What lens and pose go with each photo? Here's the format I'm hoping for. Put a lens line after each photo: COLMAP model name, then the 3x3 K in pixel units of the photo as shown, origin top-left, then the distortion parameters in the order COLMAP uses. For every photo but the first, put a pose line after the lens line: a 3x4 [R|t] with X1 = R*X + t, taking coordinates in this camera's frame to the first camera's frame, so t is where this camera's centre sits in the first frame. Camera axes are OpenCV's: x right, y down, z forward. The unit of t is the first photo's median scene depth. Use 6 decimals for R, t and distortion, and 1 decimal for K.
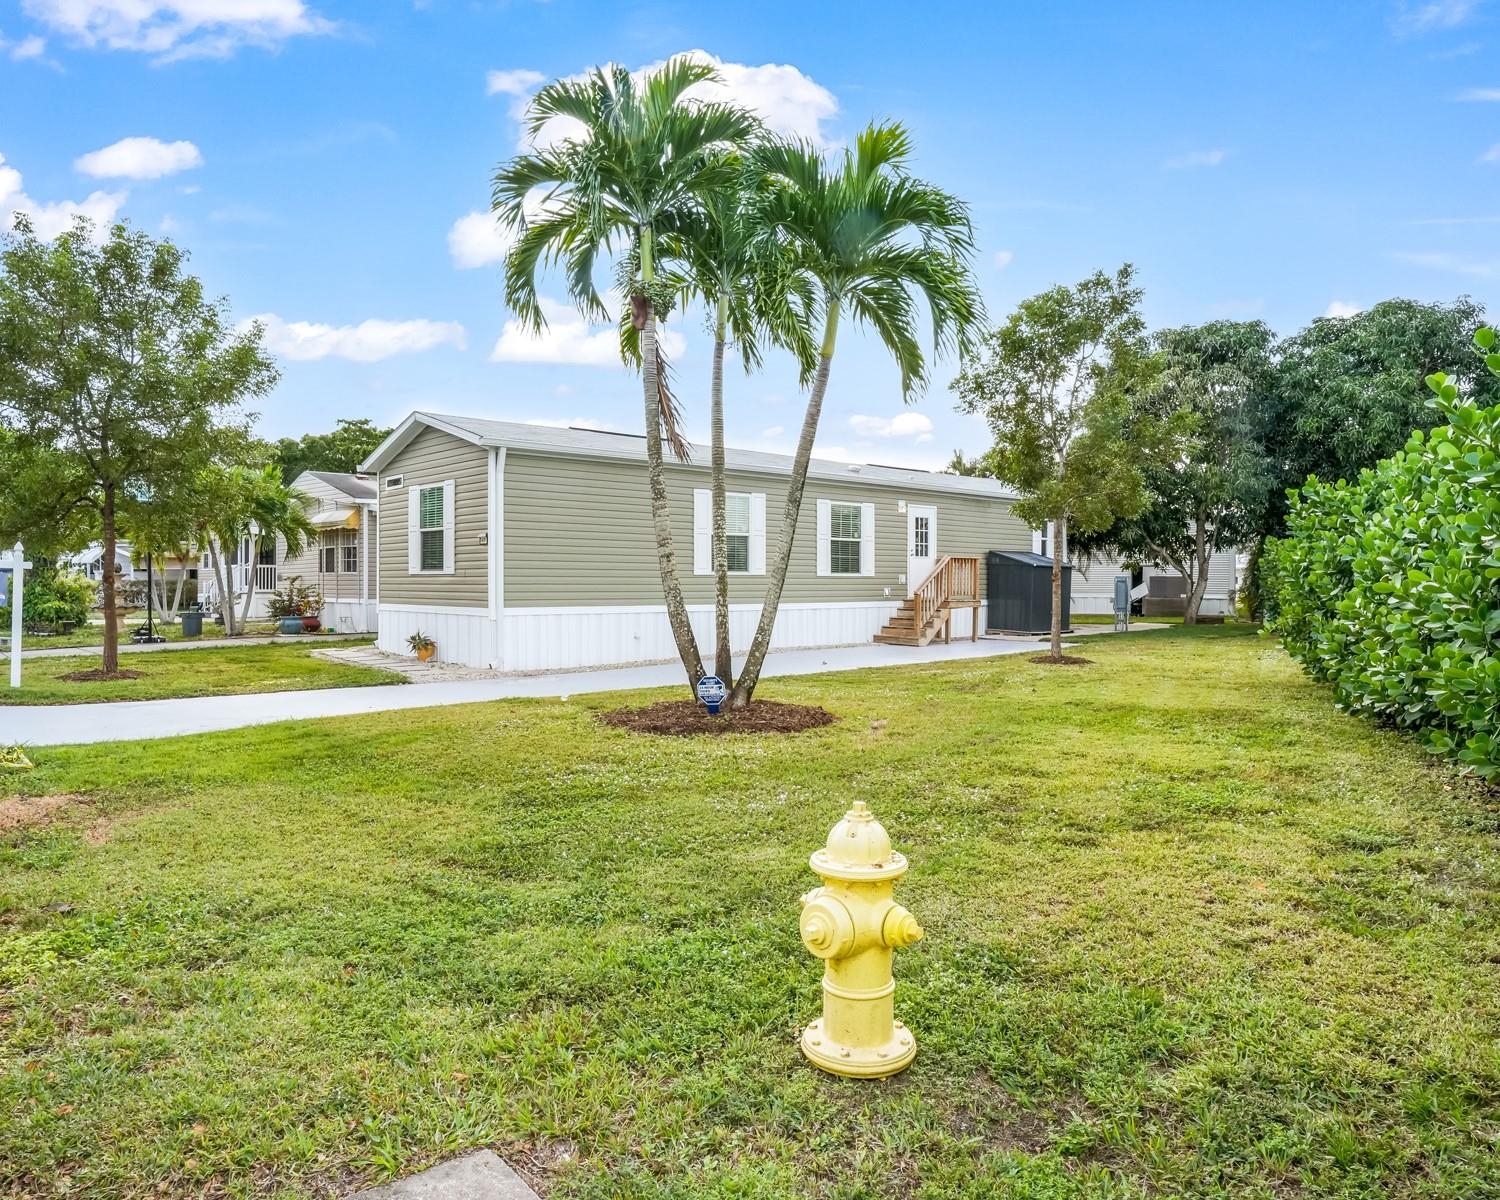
lens RADIAL K [[944.6, 0, 750.0], [0, 944.6, 600.0], [0, 0, 1]] dist [0.004910, 0.000825]
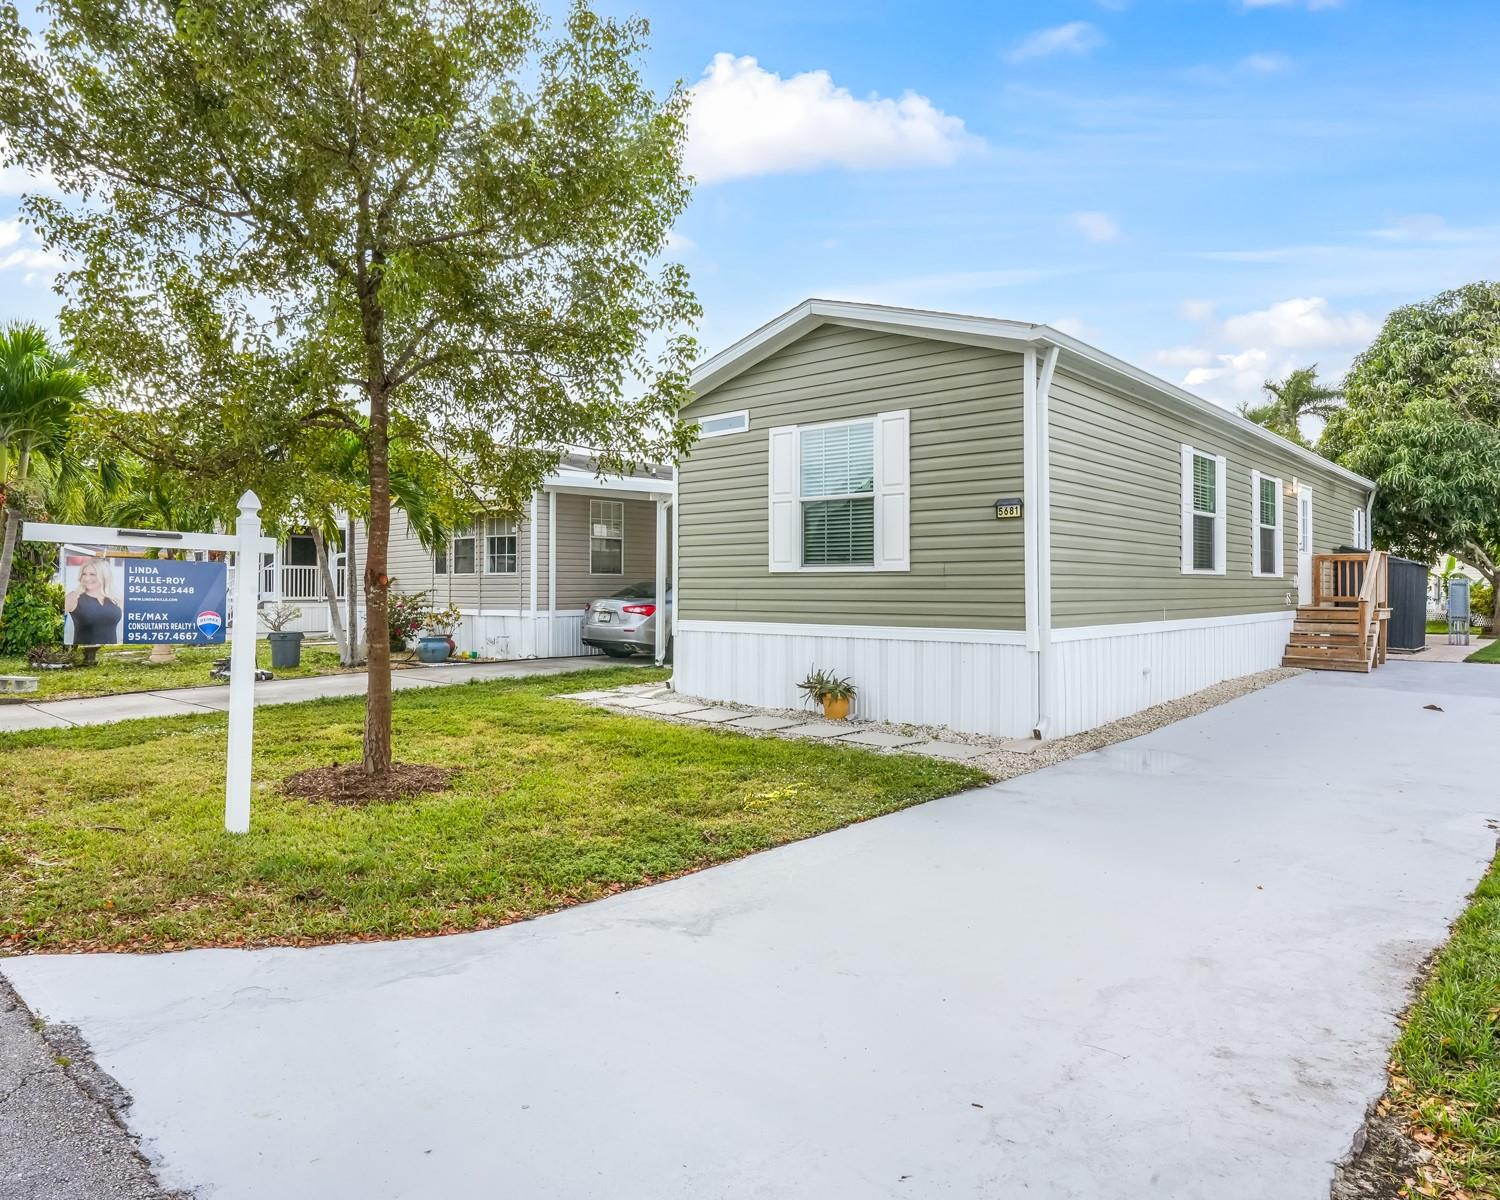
lens RADIAL K [[934.1, 0, 750.0], [0, 934.1, 600.0], [0, 0, 1]] dist [-0.029735, -0.001347]
pose [[0.994731, -0.002812, 0.102484, -0.432108], [0.003442, 0.999976, -0.005971, -0.005847], [-0.102465, 0.006292, 0.994717, 0.404370]]
